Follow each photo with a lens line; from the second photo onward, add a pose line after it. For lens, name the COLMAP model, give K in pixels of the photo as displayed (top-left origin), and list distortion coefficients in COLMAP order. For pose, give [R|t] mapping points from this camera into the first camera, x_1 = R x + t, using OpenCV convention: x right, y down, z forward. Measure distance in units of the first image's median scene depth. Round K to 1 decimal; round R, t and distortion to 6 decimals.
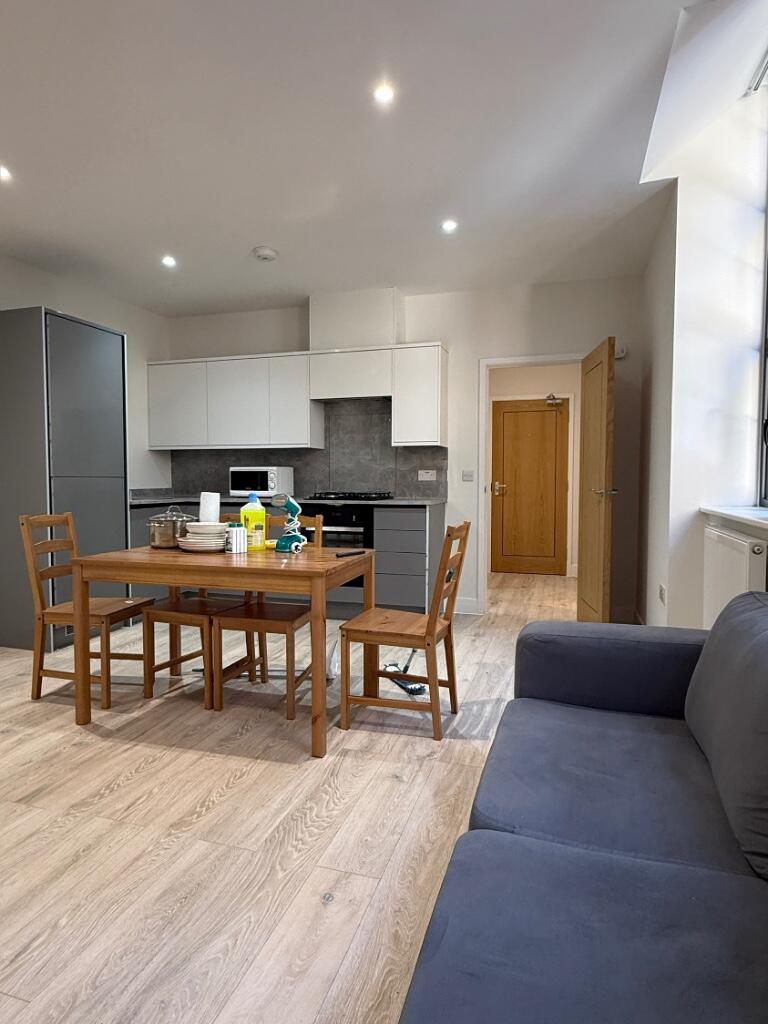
lens RADIAL K [[591.1, 0, 384.3], [0, 591.1, 506.0], [0, 0, 1]] dist [0.002755, 0.000637]
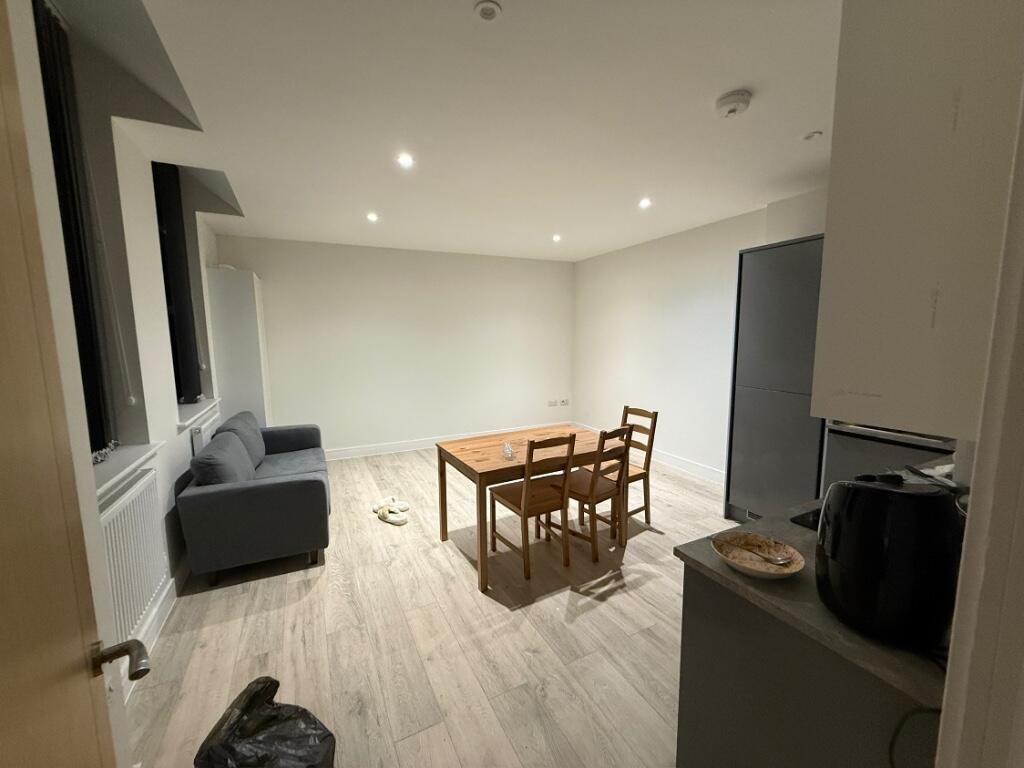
lens RADIAL K [[406.8, 0, 510.2], [0, 406.8, 384.5], [0, 0, 1]] dist [-0.000289, -0.000310]
pose [[-0.716014, 0.089135, -0.692372, 0.553893], [-0.024436, 0.988007, 0.152465, -0.252623], [0.697658, 0.126086, -0.705249, 1.871148]]
